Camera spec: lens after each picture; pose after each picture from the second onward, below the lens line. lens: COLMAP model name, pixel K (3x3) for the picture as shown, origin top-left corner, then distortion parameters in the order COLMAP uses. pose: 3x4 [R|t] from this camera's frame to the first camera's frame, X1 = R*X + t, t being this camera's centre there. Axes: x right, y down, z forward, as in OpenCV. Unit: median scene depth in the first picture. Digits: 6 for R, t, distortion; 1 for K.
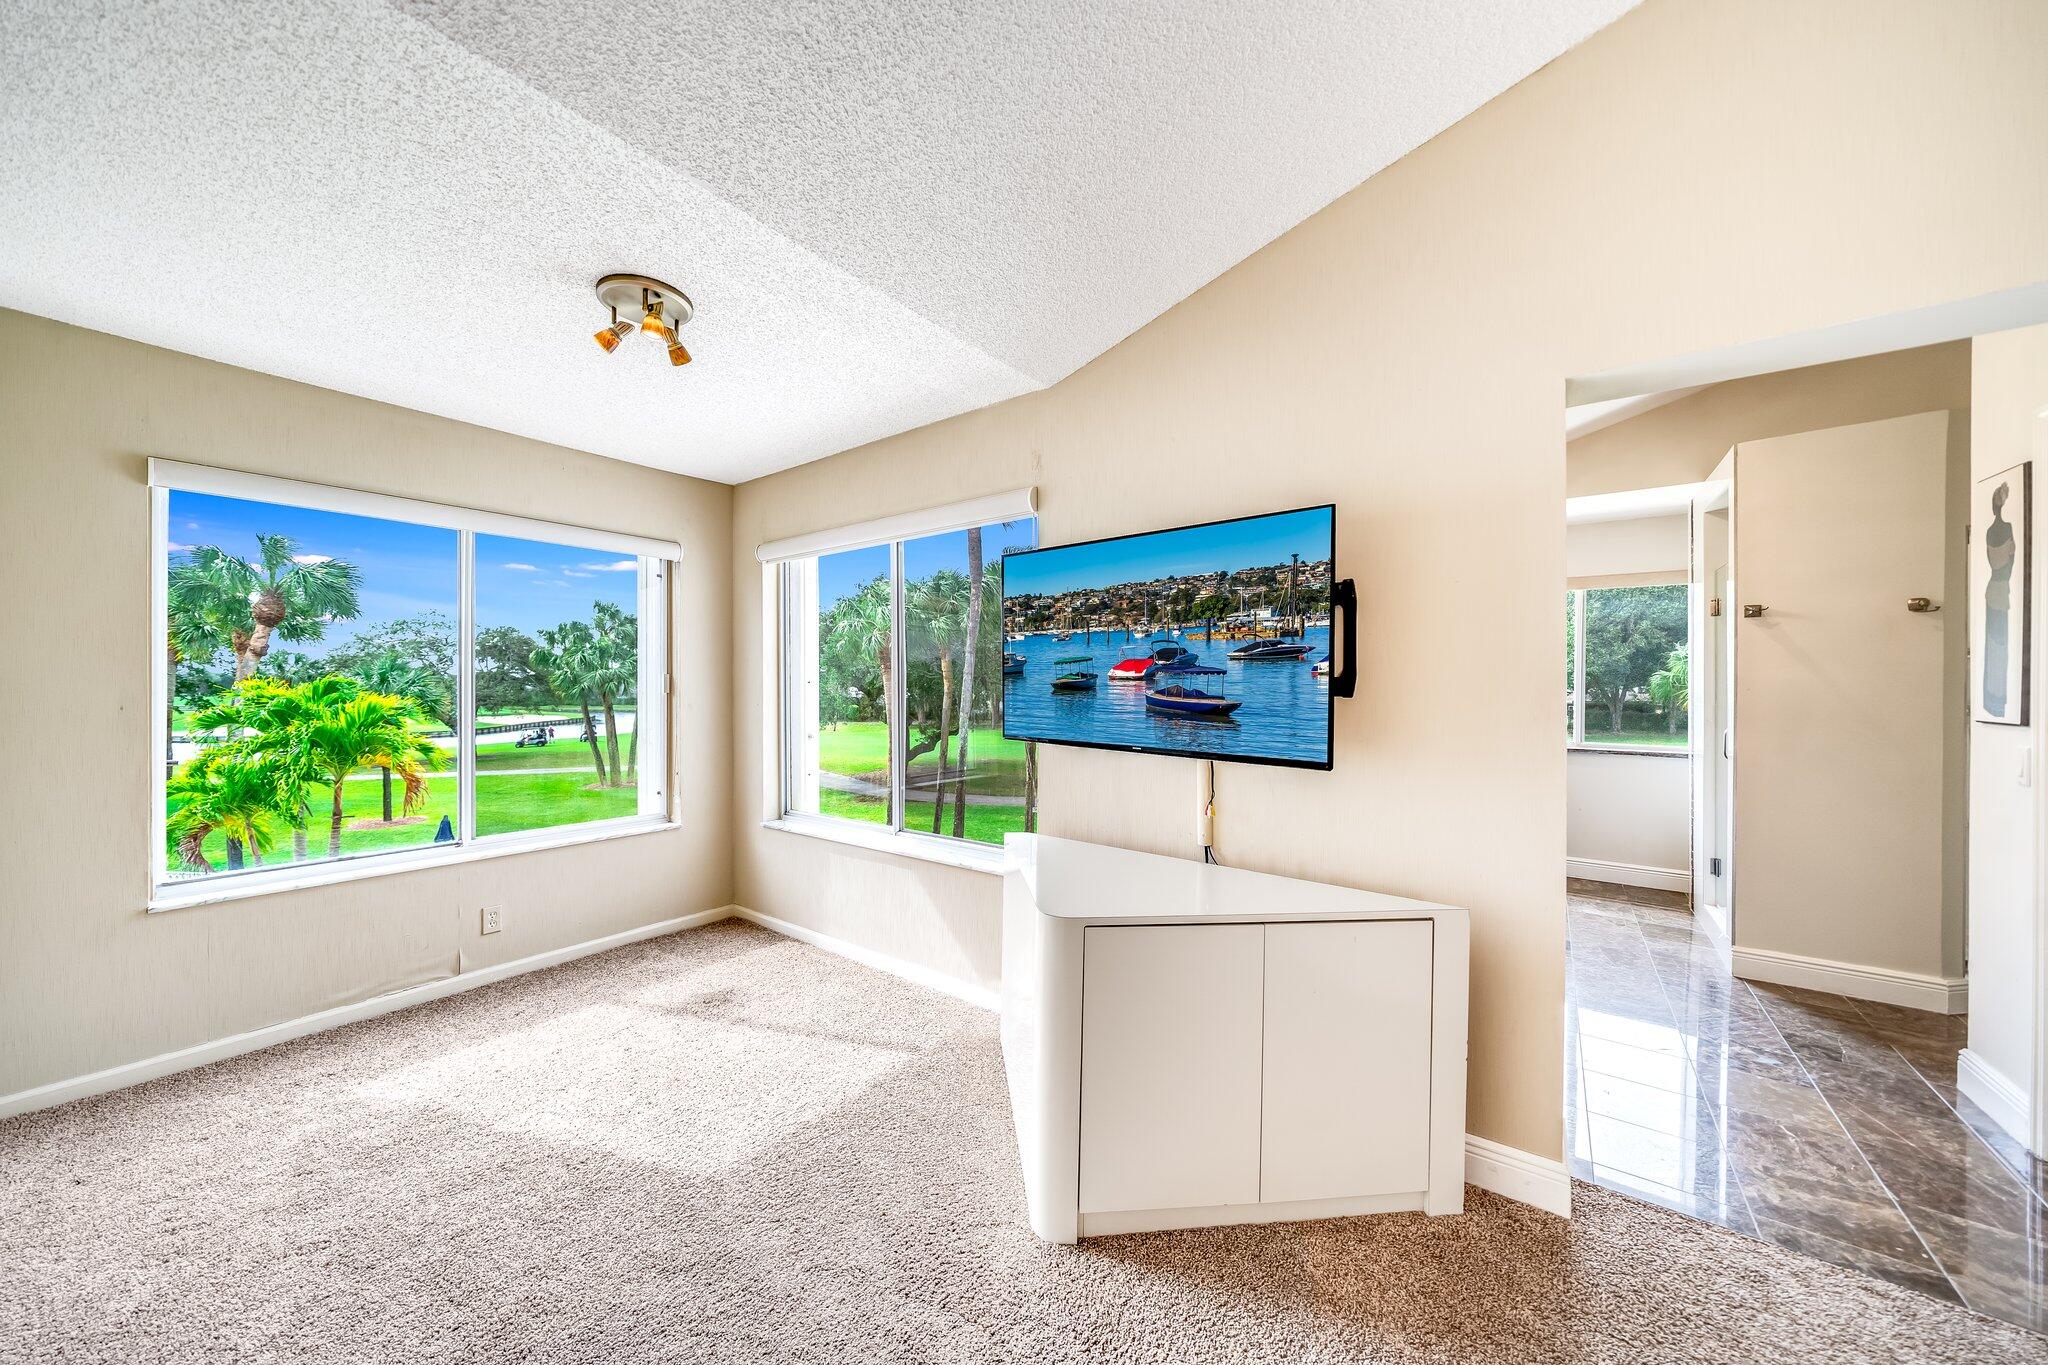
lens RADIAL K [[700.2, 0, 1019.2], [0, 700.2, 685.5], [0, 0, 1]] dist [-0.004620, -0.000012]
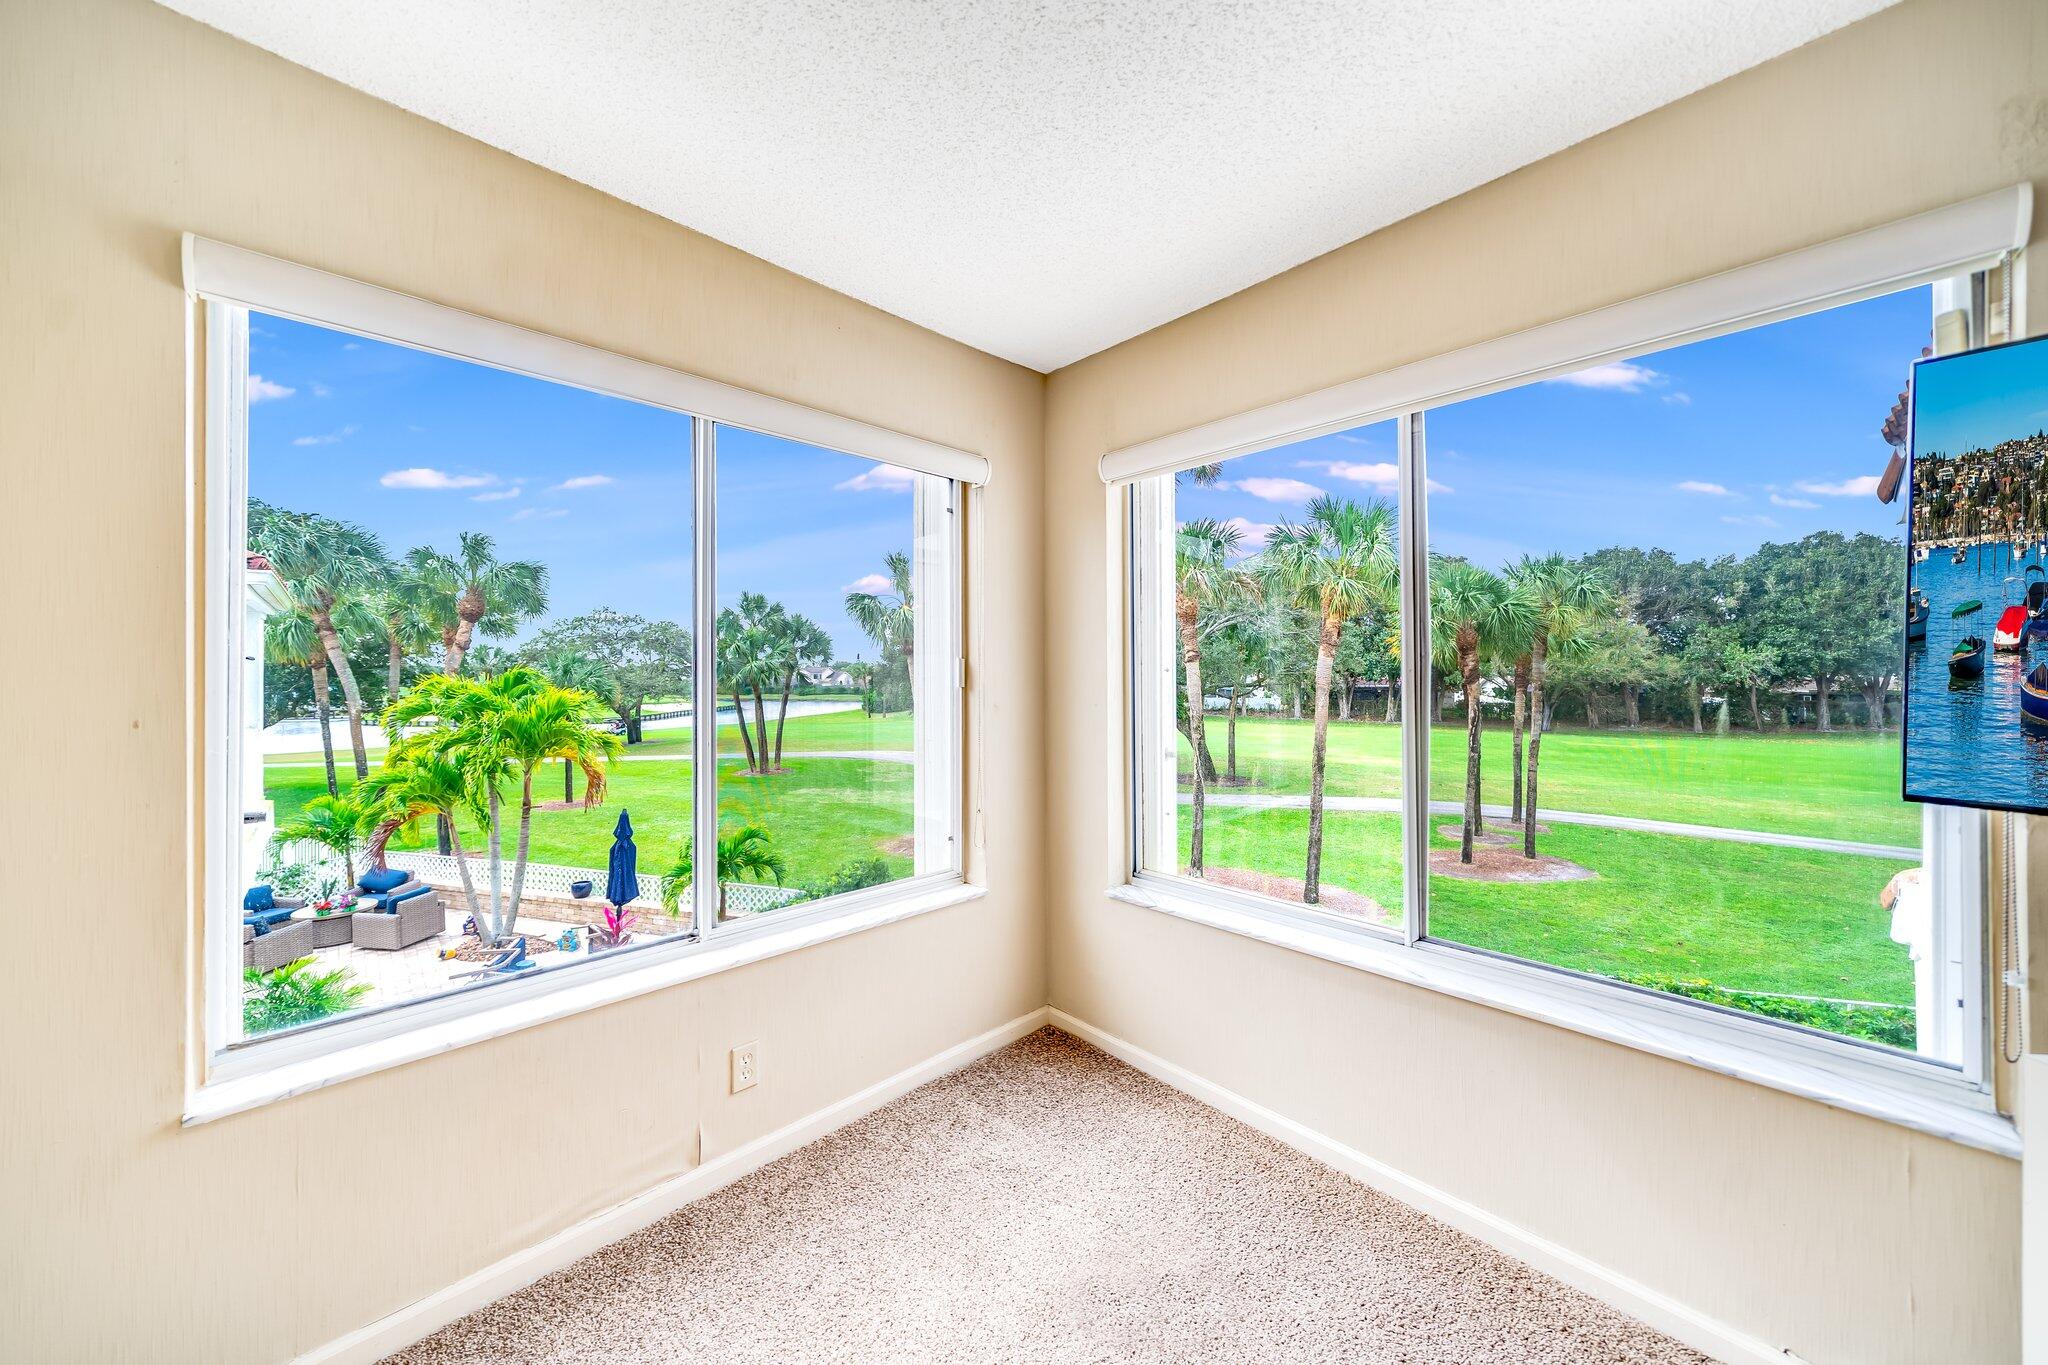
lens RADIAL K [[700.2, 0, 1023.5], [0, 700.2, 673.3], [0, 0, 1]] dist [-0.004620, -0.000012]
pose [[0.987561, -0.004242, -0.157180, -0.309721], [0.004021, 0.999990, -0.001722, -0.000453], [0.157186, 0.001069, 0.987568, 0.326414]]
